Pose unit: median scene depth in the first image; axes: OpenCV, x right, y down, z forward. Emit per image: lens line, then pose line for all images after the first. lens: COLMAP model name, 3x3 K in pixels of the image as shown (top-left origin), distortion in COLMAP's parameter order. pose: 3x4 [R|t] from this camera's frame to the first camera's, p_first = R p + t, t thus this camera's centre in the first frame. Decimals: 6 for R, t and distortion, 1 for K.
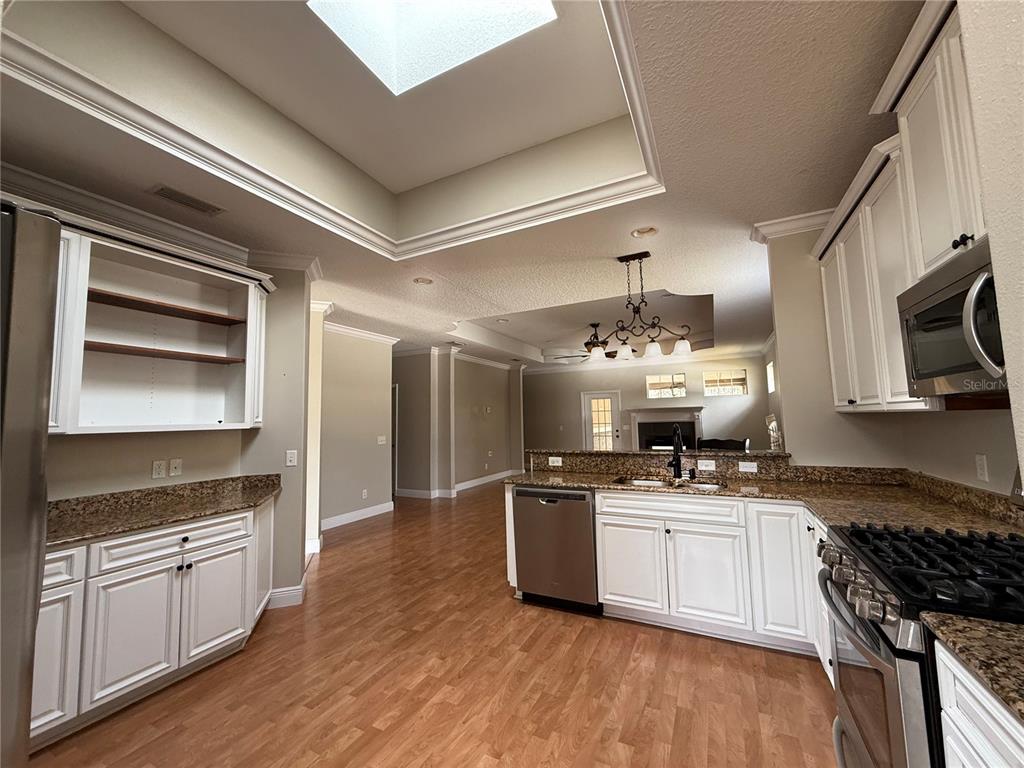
lens RADIAL K [[412.0, 0, 512.3], [0, 412.0, 384.3], [0, 0, 1]] dist [0.004007, 0.000335]
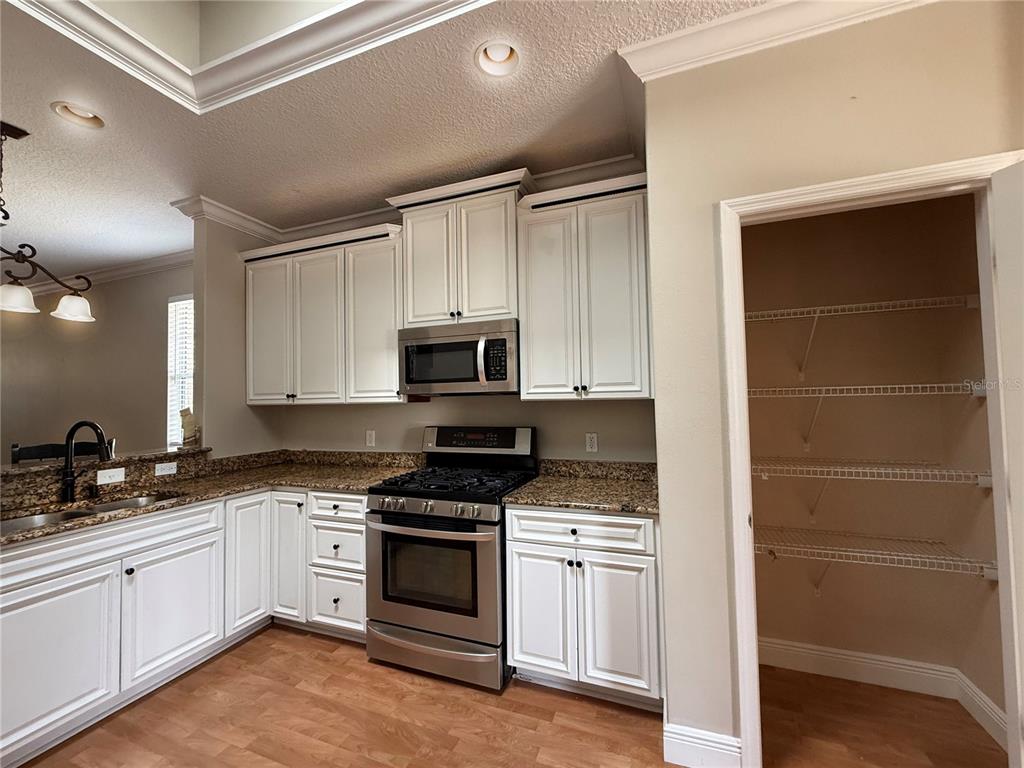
lens RADIAL K [[412.0, 0, 513.2], [0, 412.0, 386.1], [0, 0, 1]] dist [0.004007, 0.000335]
pose [[-0.097537, 0.056980, 0.993599, -0.422132], [-0.064352, 0.995909, -0.063430, 0.046752], [-0.993149, -0.070127, -0.093472, 0.459682]]
